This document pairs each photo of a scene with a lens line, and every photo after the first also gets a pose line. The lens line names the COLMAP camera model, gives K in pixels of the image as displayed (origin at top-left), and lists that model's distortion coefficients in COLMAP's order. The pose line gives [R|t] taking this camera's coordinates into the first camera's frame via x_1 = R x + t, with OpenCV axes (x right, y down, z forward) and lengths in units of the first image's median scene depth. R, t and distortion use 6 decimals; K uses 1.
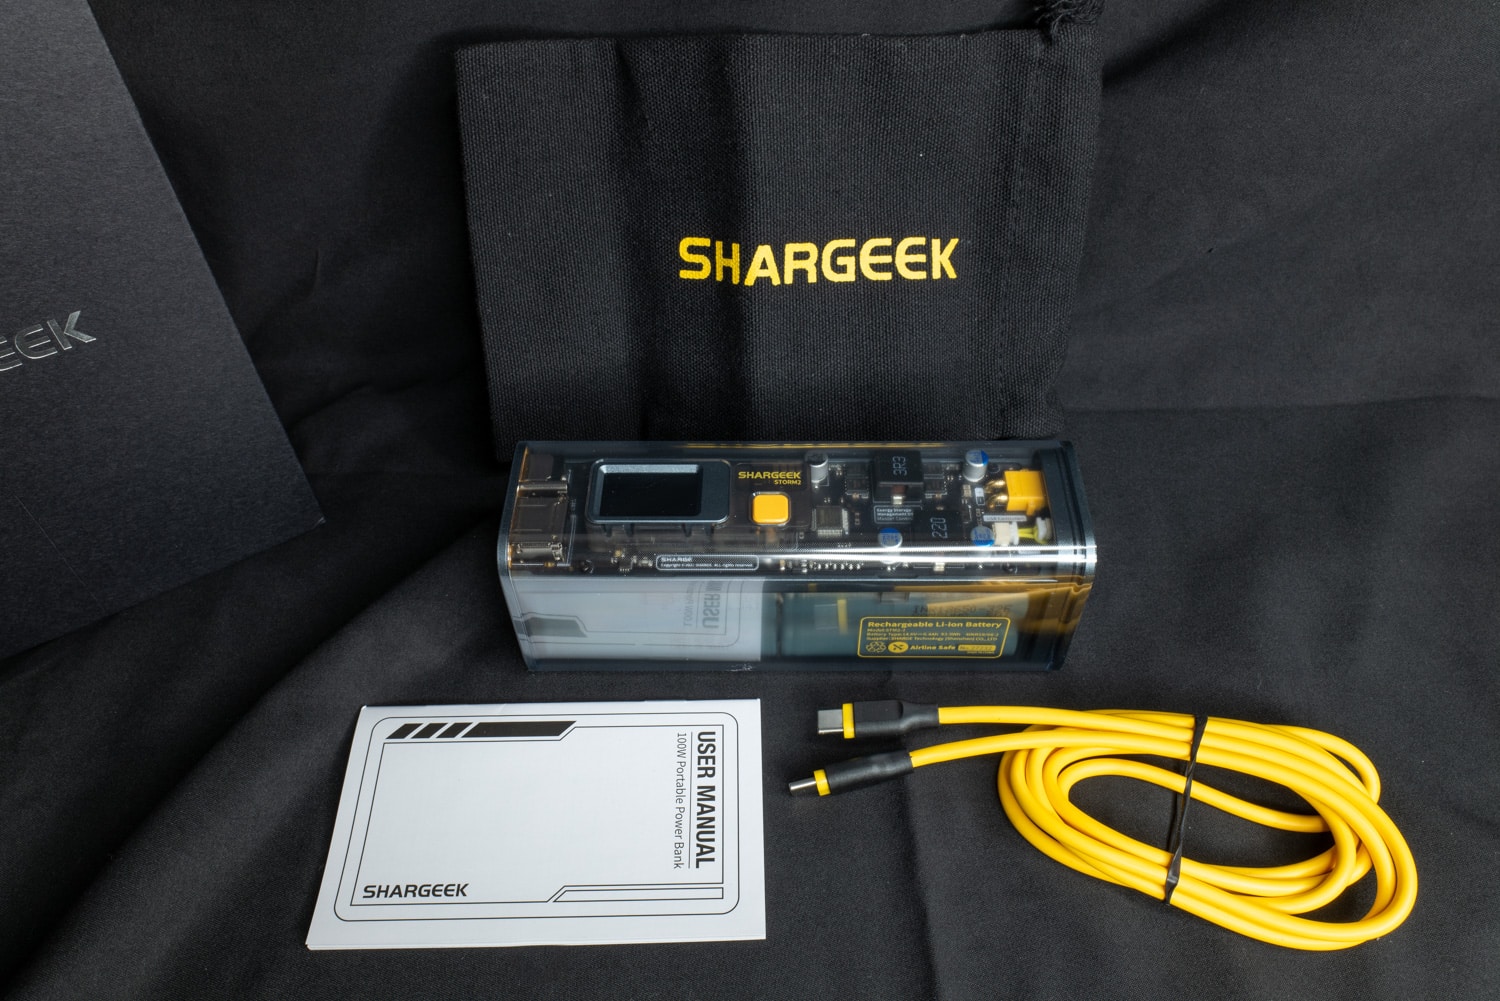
lens RADIAL K [[1185.6, 0, 752.1], [0, 1185.6, 498.9], [0, 0, 1]] dist [0.013848, 0.001896]
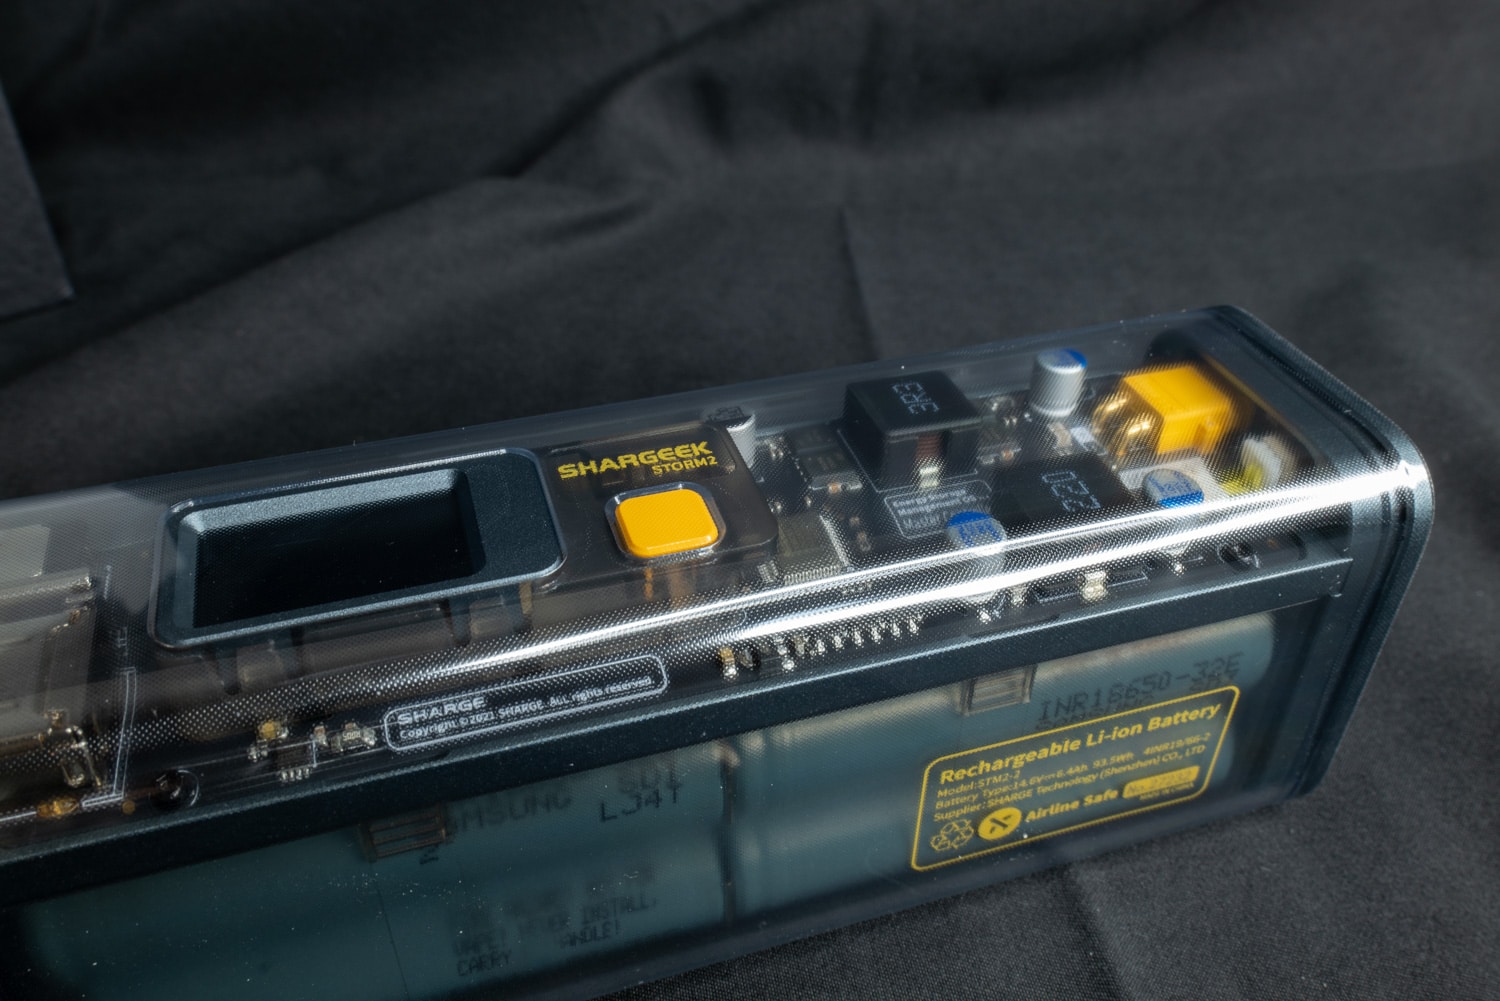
lens RADIAL K [[1210.5, 0, 733.2], [0, 1210.5, 512.1], [0, 0, 1]] dist [0.015680, -0.018553]
pose [[0.950122, -0.179695, 0.254908, -0.061602], [0.231591, 0.953929, -0.190749, 0.082773], [-0.208888, 0.240269, 0.947965, 0.606896]]
